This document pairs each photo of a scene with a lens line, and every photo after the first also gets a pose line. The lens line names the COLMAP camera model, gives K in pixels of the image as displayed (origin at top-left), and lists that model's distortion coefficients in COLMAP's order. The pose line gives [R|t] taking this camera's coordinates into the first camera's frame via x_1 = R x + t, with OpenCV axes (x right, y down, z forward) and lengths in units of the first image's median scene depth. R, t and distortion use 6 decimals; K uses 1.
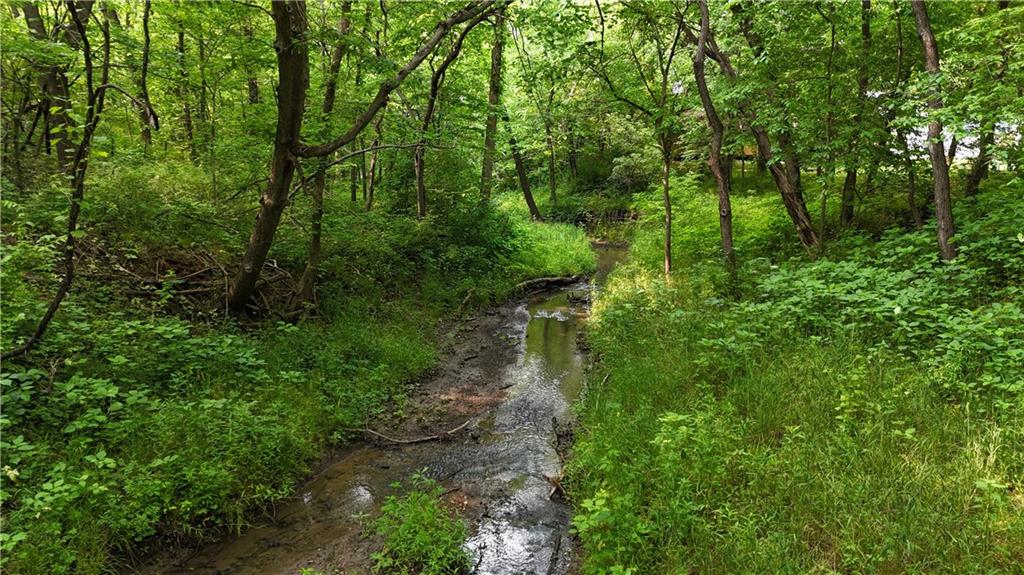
lens RADIAL K [[741.0, 0, 513.2], [0, 741.0, 290.8], [0, 0, 1]] dist [0.046635, -0.006967]
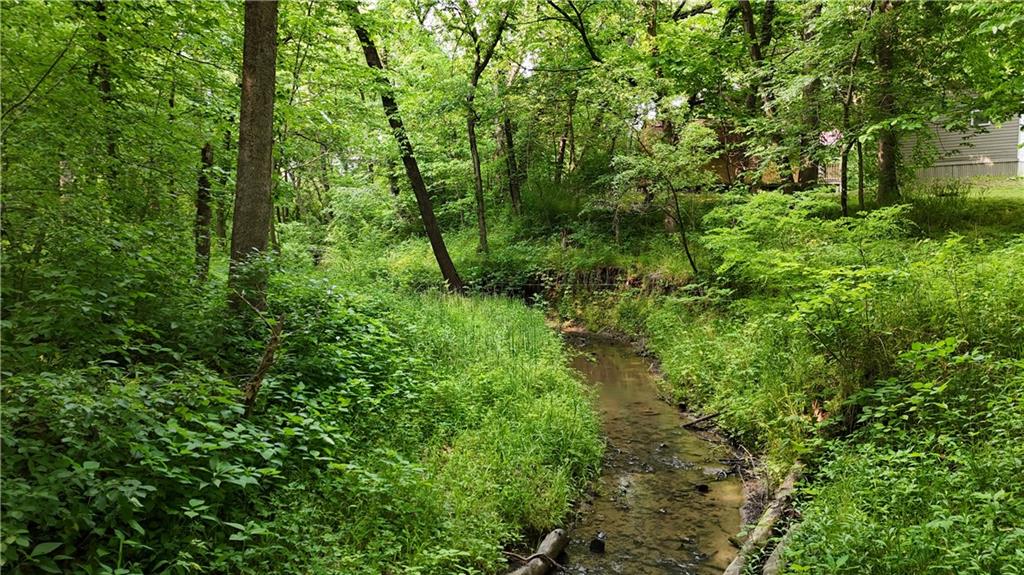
lens RADIAL K [[741.0, 0, 512.4], [0, 741.0, 285.2], [0, 0, 1]] dist [0.046635, -0.006967]
pose [[0.996451, -0.015796, 0.082679, 0.029117], [0.022140, 0.996832, -0.076391, -0.052998], [-0.081211, 0.077950, 0.993644, 0.433574]]
